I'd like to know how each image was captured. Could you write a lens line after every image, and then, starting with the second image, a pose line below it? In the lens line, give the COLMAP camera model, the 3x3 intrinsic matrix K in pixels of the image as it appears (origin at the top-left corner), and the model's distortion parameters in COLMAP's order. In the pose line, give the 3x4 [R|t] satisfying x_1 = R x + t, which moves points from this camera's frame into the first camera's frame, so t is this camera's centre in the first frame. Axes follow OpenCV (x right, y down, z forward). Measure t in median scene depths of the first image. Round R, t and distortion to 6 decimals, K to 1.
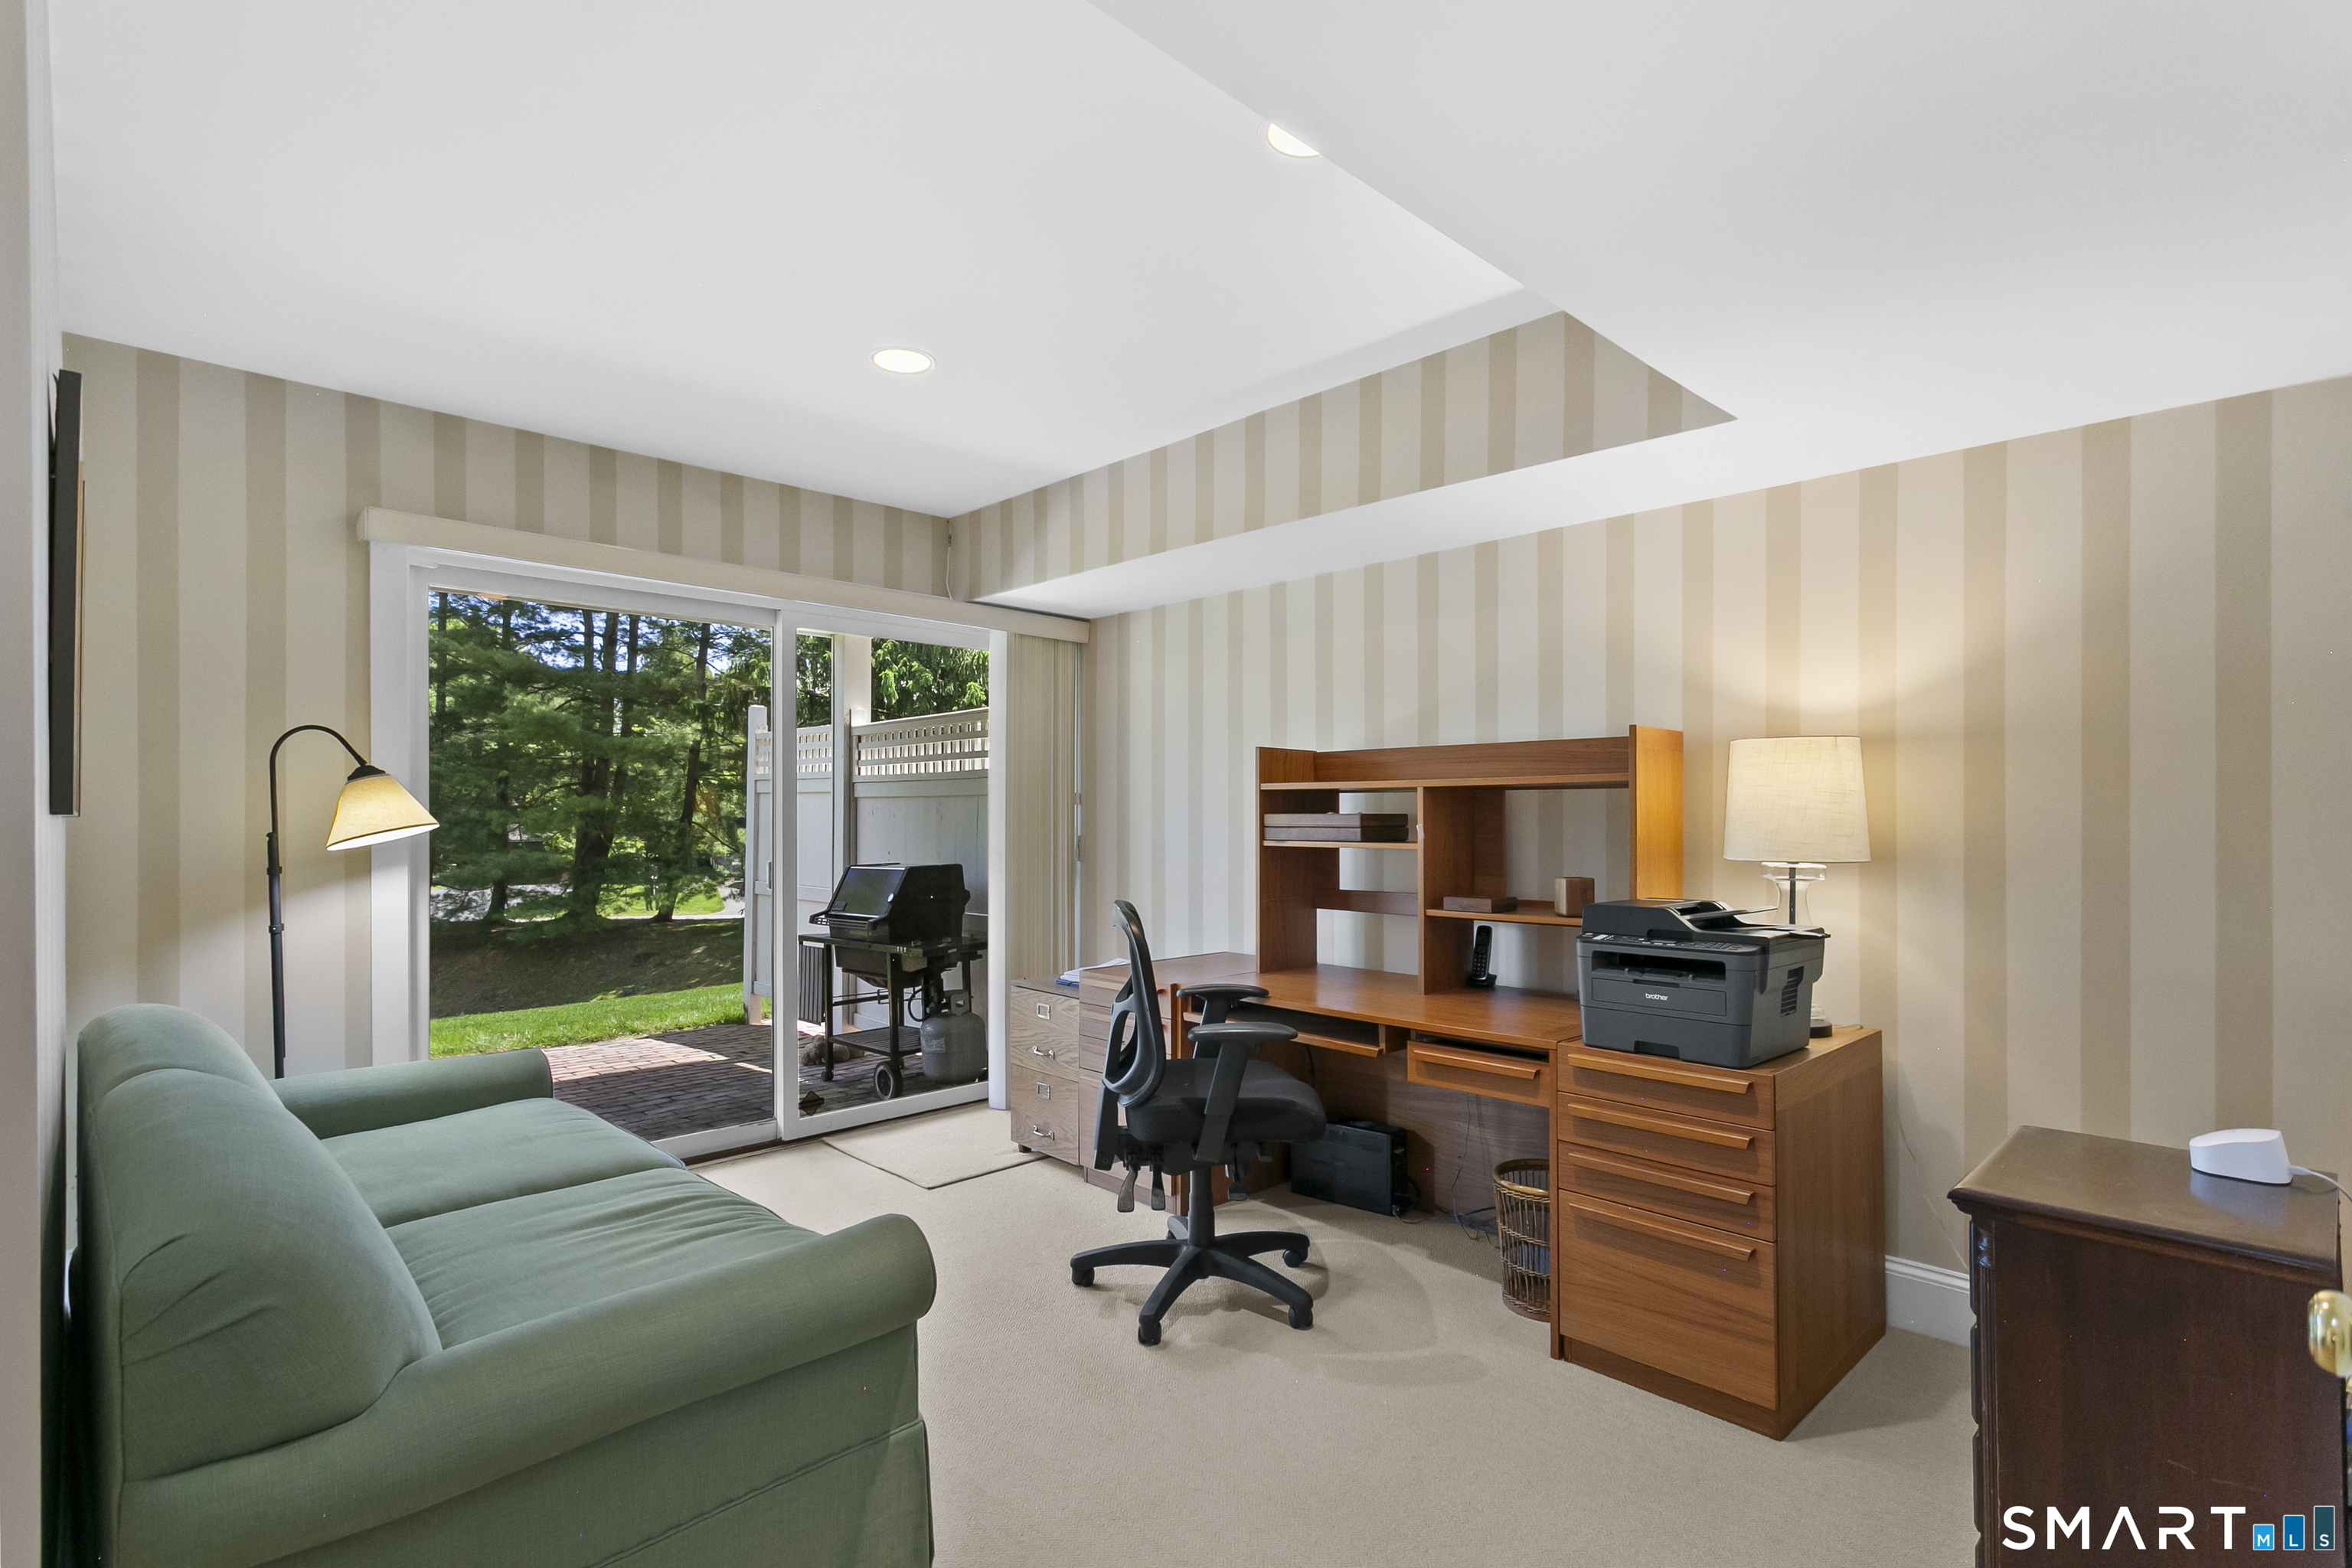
lens RADIAL K [[1137.7, 0, 1168.5], [0, 1137.7, 808.2], [0, 0, 1]] dist [0.001338, 0.000835]
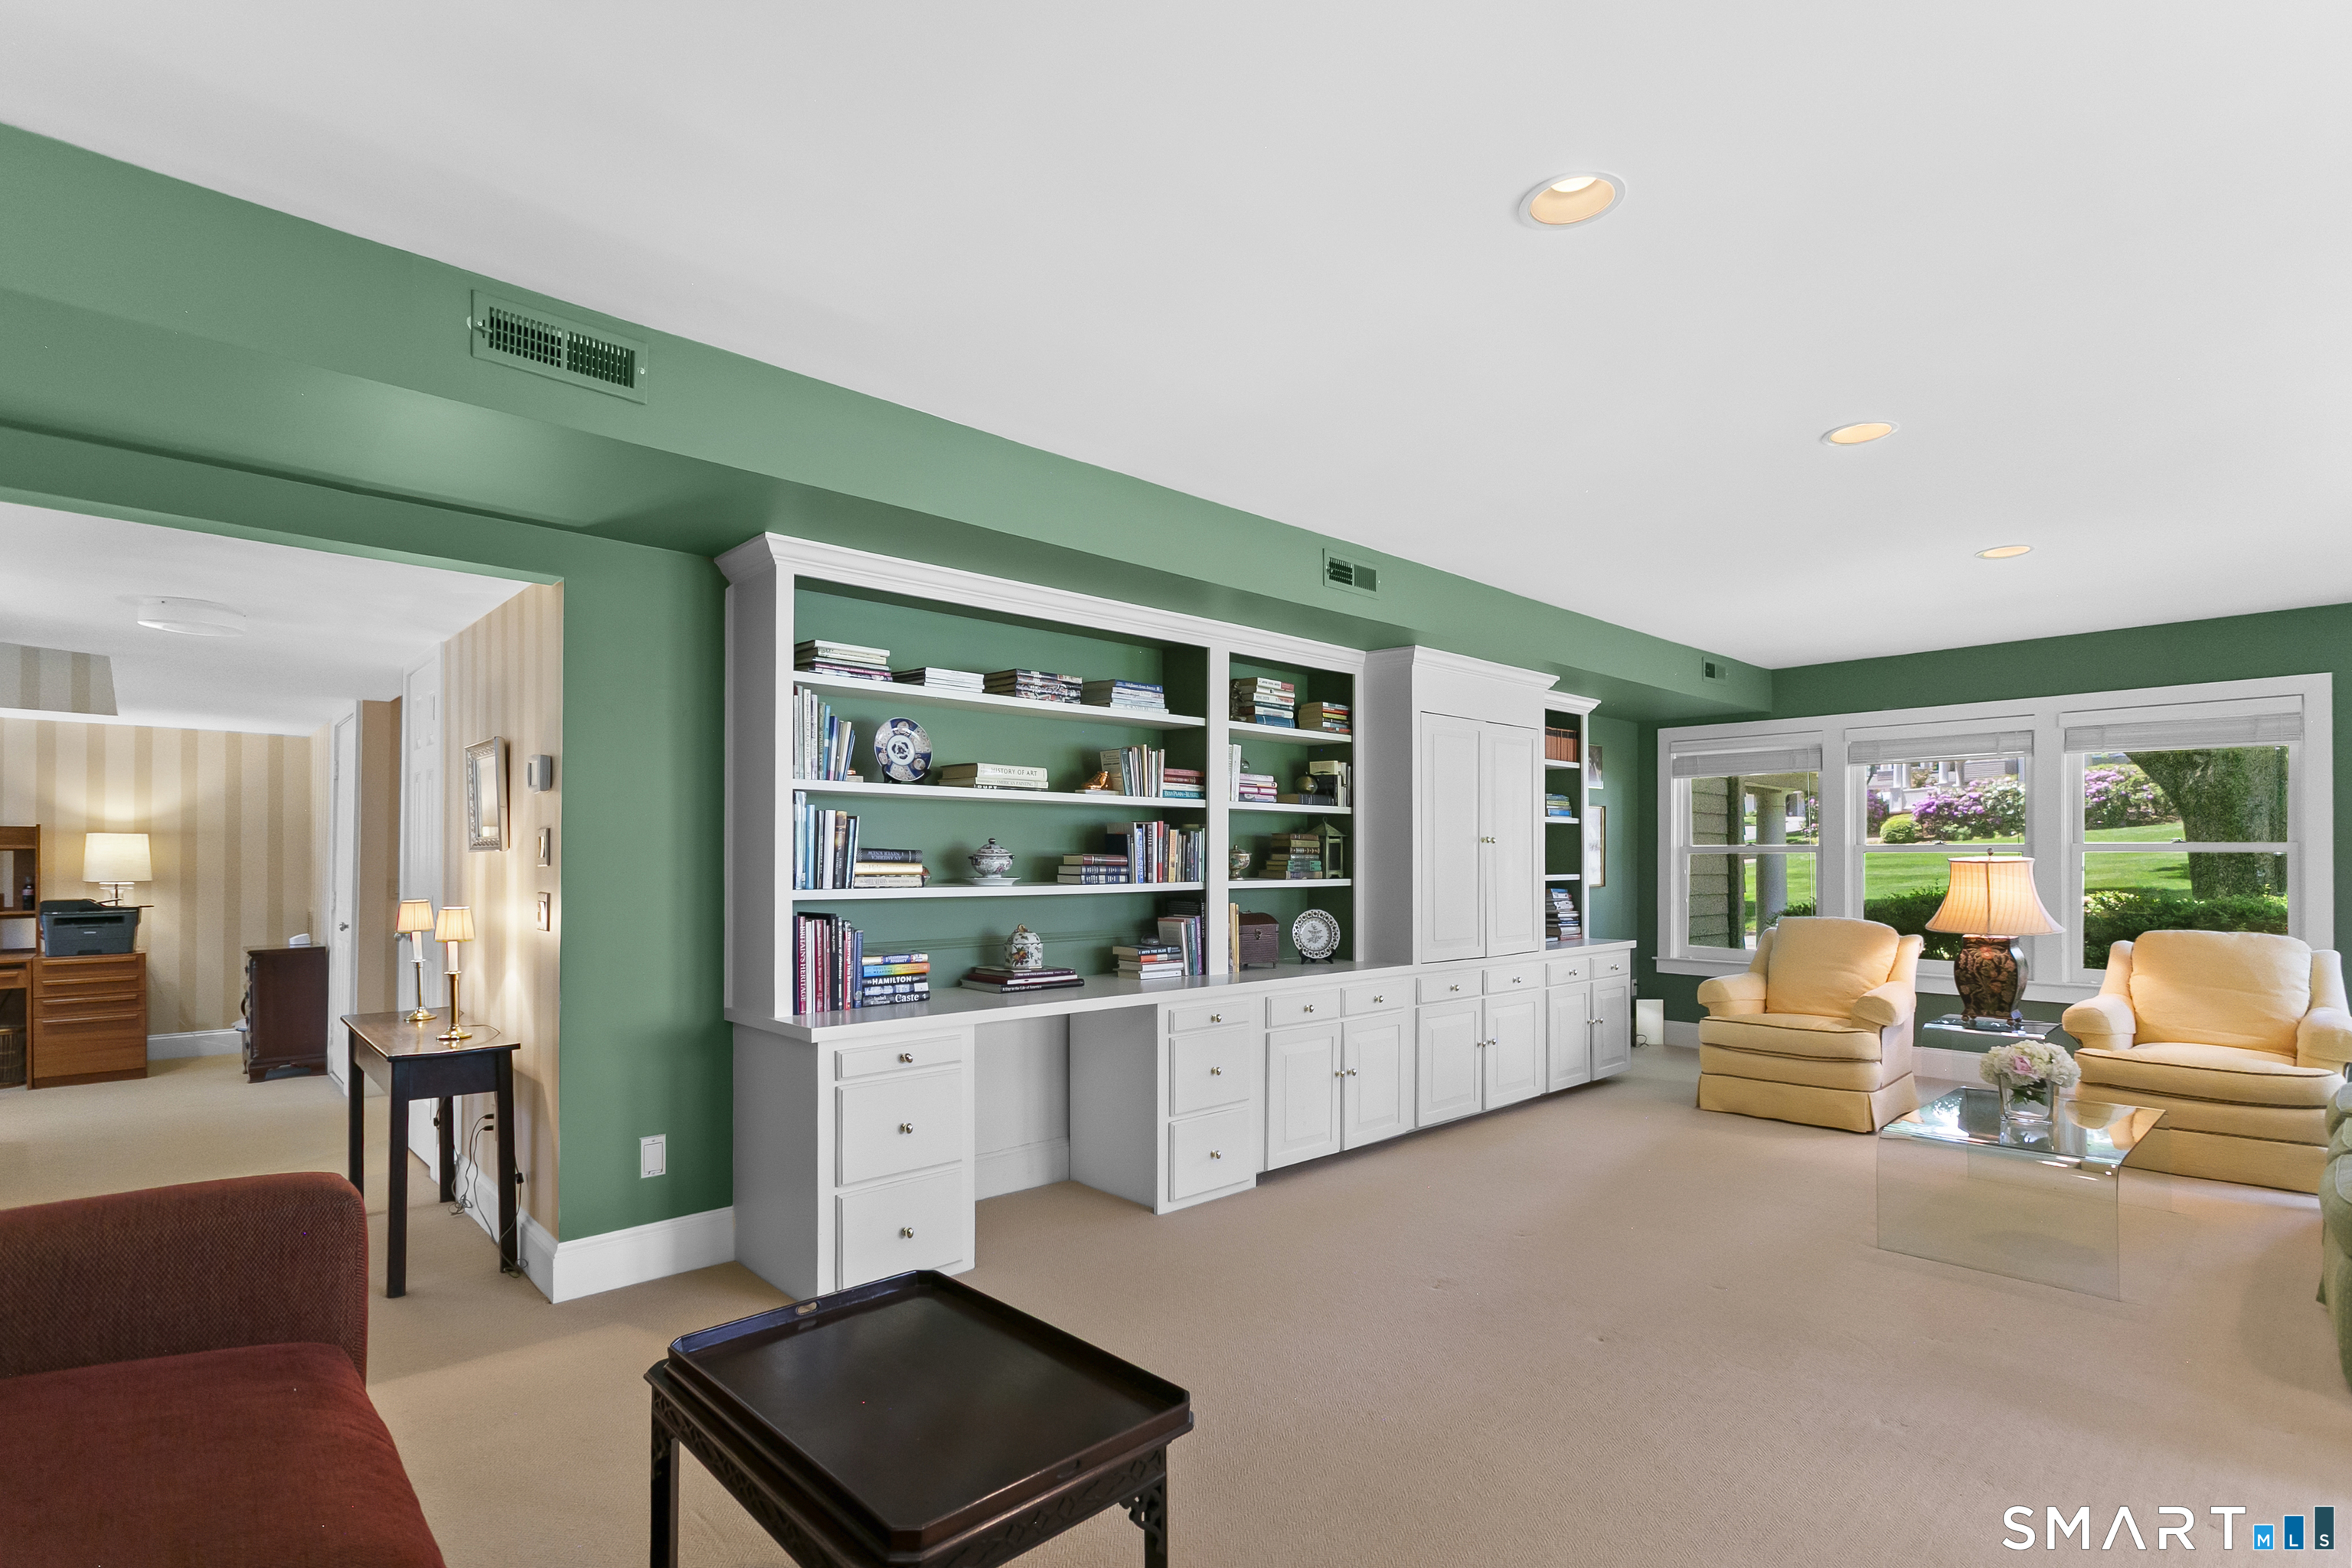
lens RADIAL K [[1137.7, 0, 1168.5], [0, 1137.7, 808.2], [0, 0, 1]] dist [0.001338, 0.000835]
pose [[0.001804, 0.044771, 0.998996, -2.052011], [-0.004092, 0.998989, -0.044763, -0.012275], [-0.999990, -0.004007, 0.001986, -1.391597]]
